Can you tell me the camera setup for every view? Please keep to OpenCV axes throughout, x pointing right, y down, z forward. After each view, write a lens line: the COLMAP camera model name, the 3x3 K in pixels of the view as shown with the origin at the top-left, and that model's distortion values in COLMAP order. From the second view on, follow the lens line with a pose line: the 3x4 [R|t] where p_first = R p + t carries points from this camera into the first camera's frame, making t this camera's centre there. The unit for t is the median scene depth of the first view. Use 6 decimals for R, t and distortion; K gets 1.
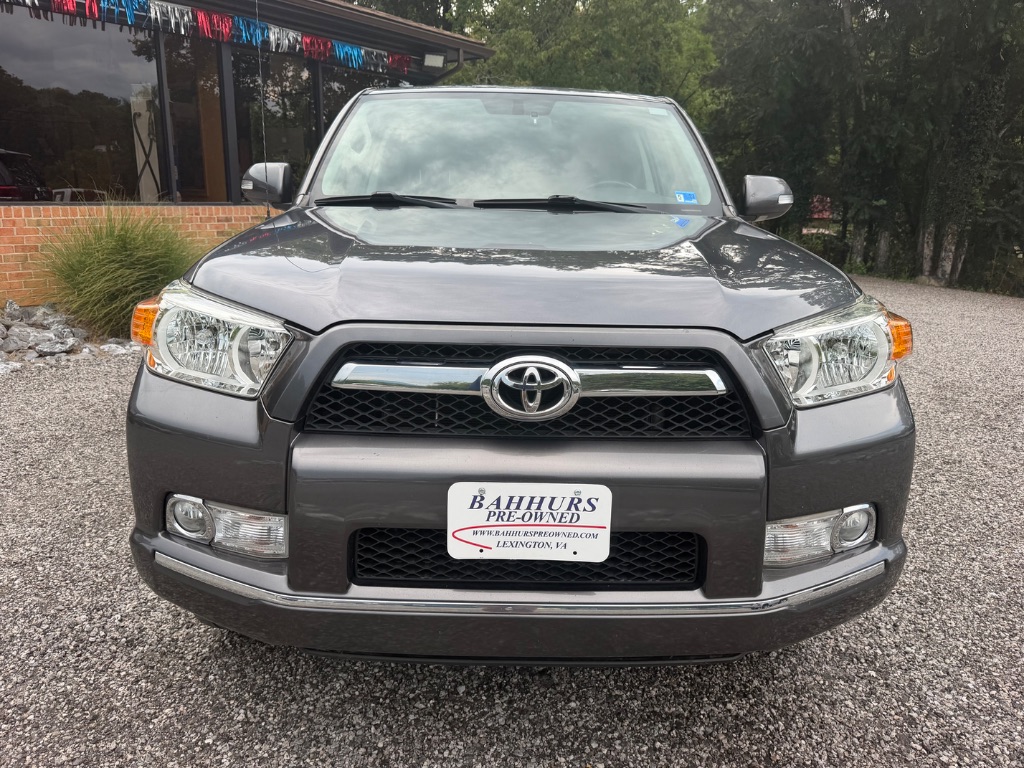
lens RADIAL K [[687.0, 0, 495.0], [0, 687.0, 387.4], [0, 0, 1]] dist [0.085797, -0.102134]
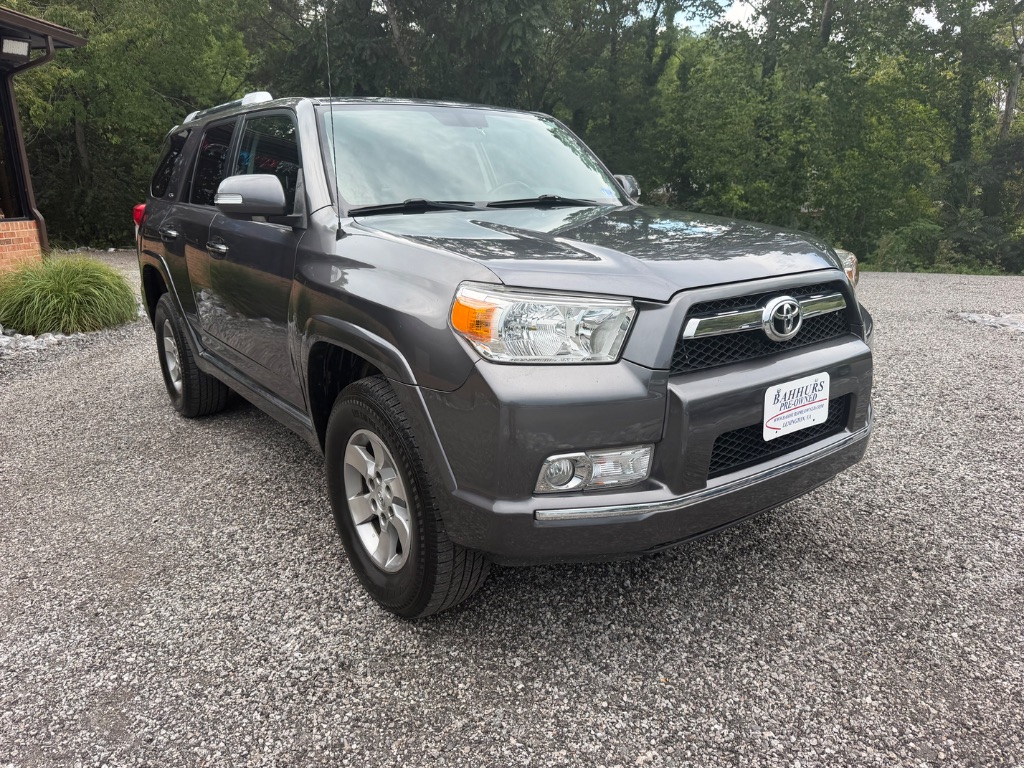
lens RADIAL K [[722.1, 0, 510.9], [0, 722.1, 388.9], [0, 0, 1]] dist [-0.005726, -0.006933]
pose [[0.825830, -0.187938, 0.531681, -1.238062], [0.191017, 0.980321, 0.049828, -0.038283], [-0.530583, 0.060411, 0.845478, -0.014579]]
